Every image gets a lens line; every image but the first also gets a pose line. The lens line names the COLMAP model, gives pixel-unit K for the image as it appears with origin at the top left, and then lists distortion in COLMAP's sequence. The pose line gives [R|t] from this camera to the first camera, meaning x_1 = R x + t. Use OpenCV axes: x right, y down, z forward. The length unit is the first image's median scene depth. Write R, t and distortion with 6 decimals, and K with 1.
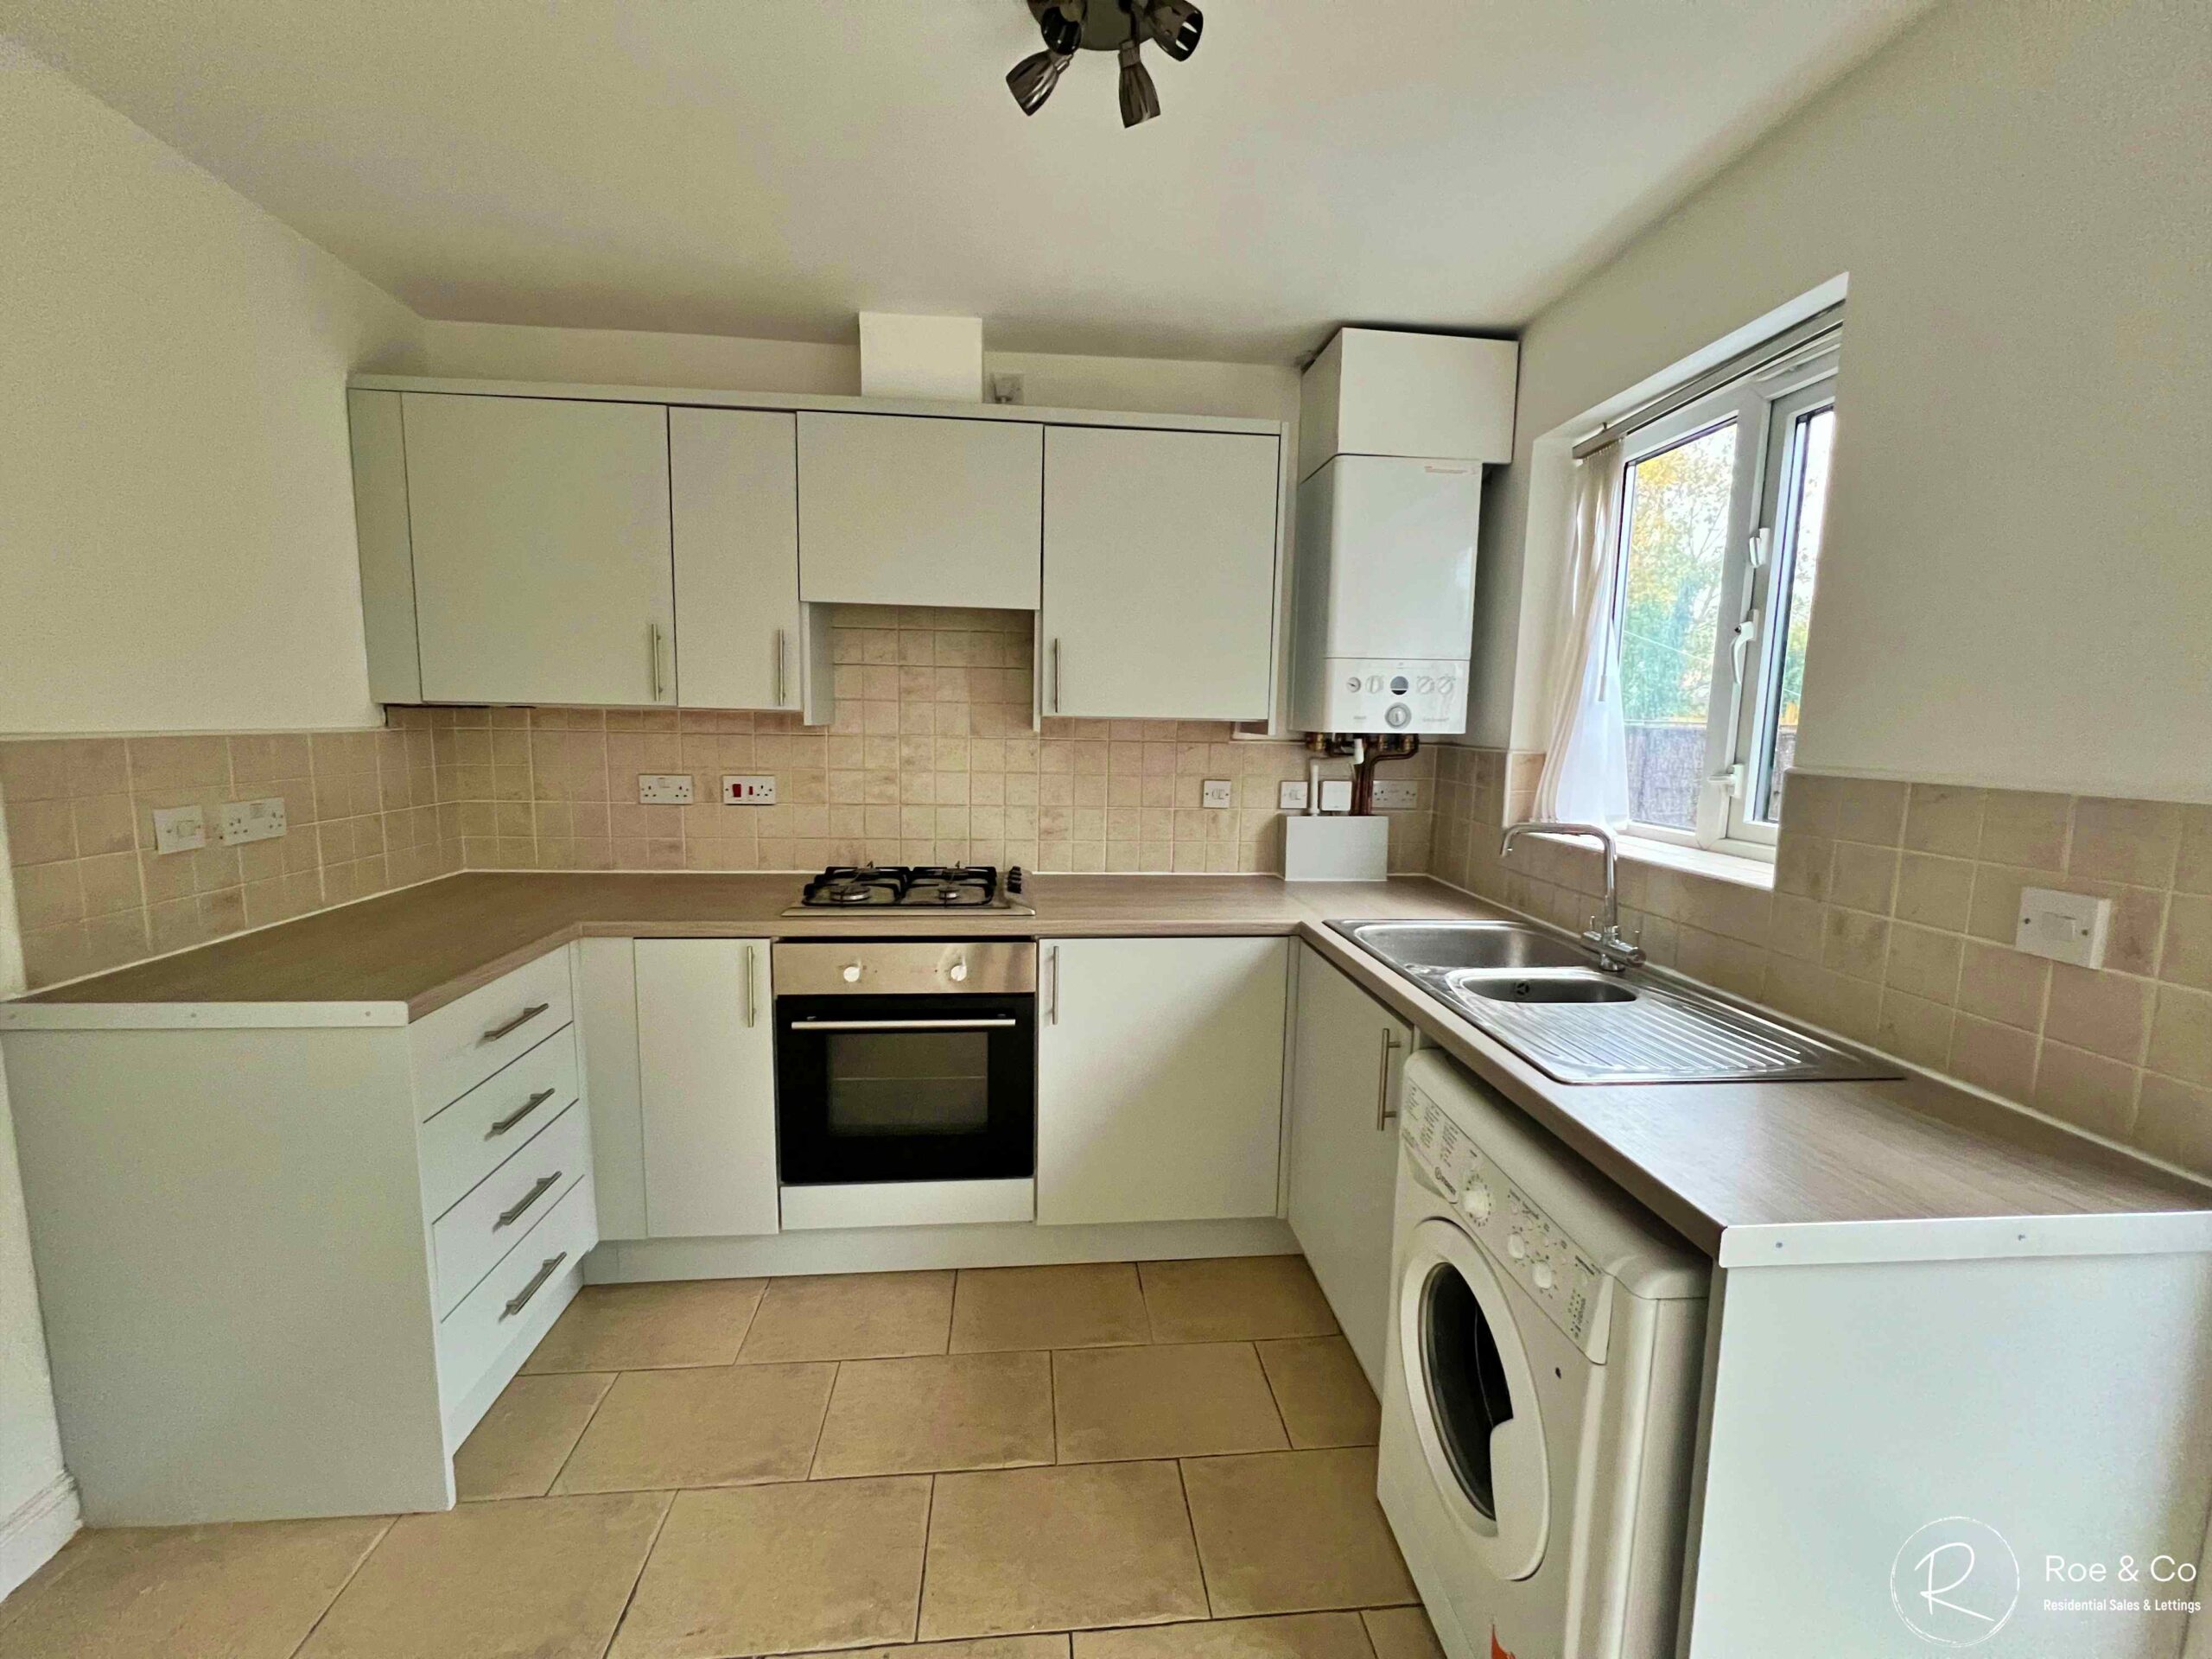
lens RADIAL K [[880.0, 0, 1101.3], [0, 880.0, 830.2], [0, 0, 1]] dist [-0.004342, -0.000008]
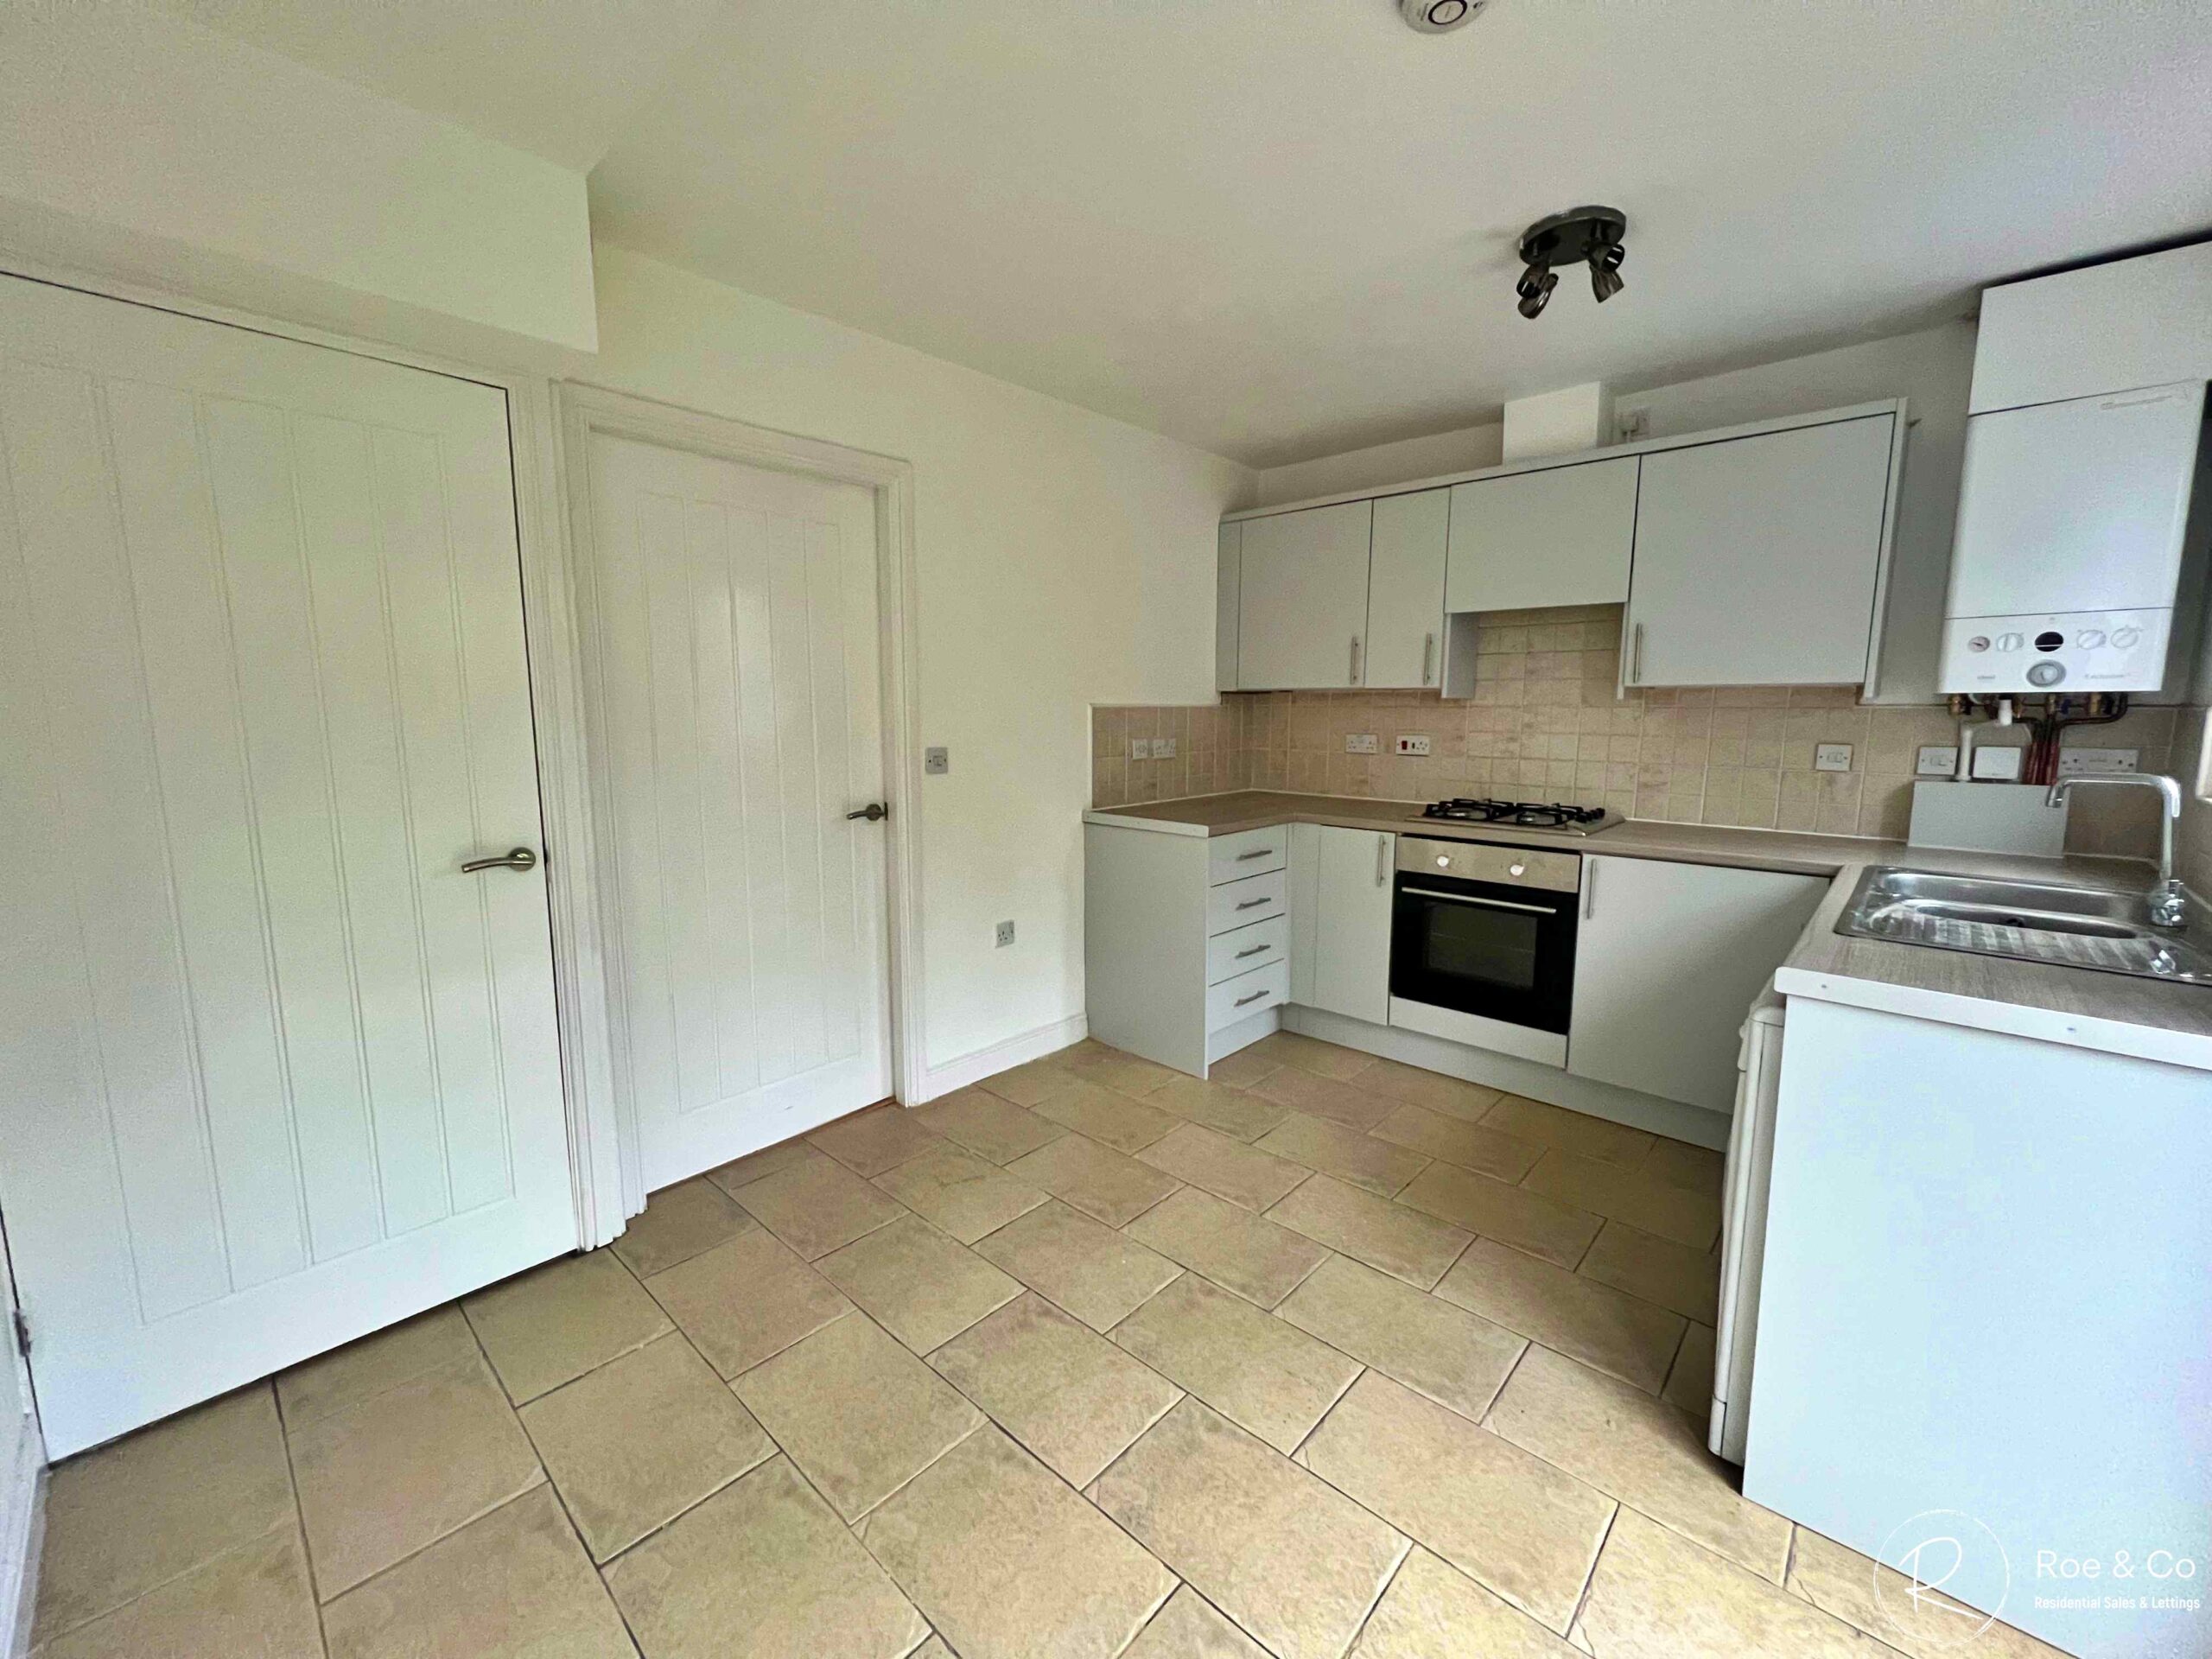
lens RADIAL K [[880.0, 0, 1104.9], [0, 880.0, 829.7], [0, 0, 1]] dist [-0.004342, -0.000008]
pose [[0.668218, 0.085470, -0.739039, 0.397204], [-0.081183, 0.995824, 0.041763, 0.085220], [0.739523, 0.032091, 0.672366, -0.401044]]
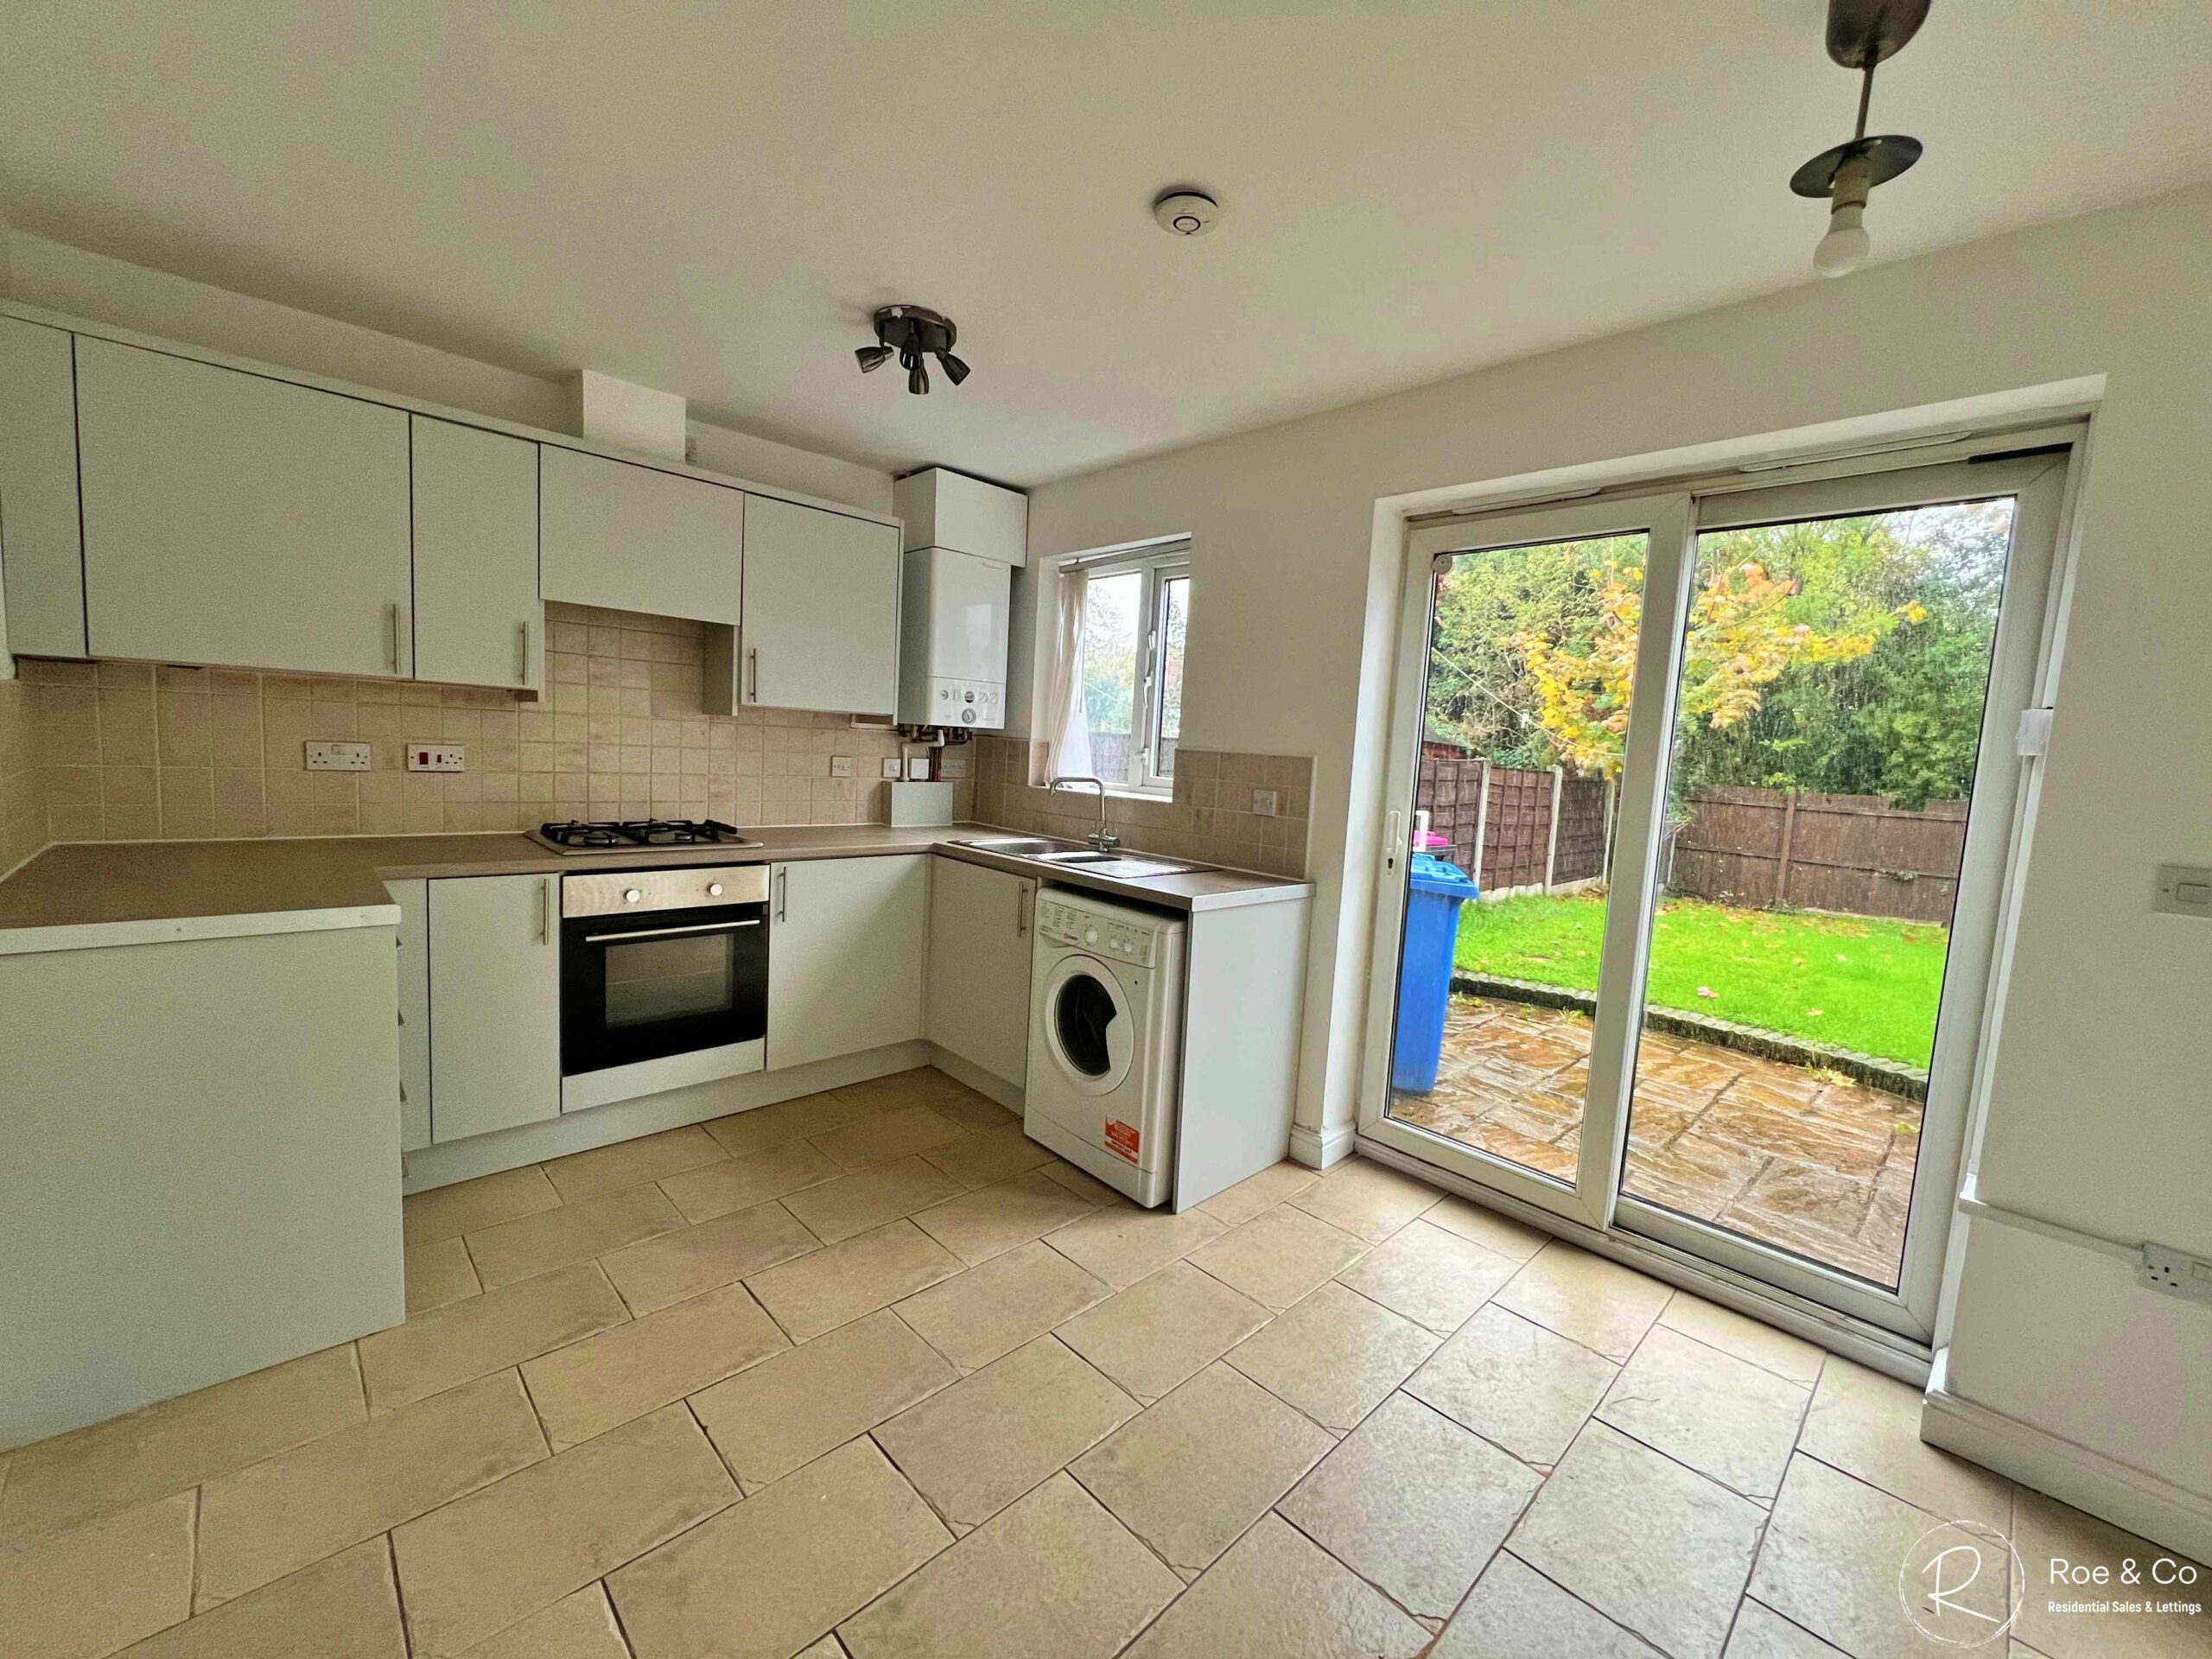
lens RADIAL K [[880.0, 0, 1100.8], [0, 880.0, 826.2], [0, 0, 1]] dist [-0.004342, -0.000008]
pose [[0.785062, -0.033347, 0.618519, -0.492094], [0.035768, 0.999324, 0.008478, 0.067182], [-0.618383, 0.015467, 0.785724, -0.411248]]
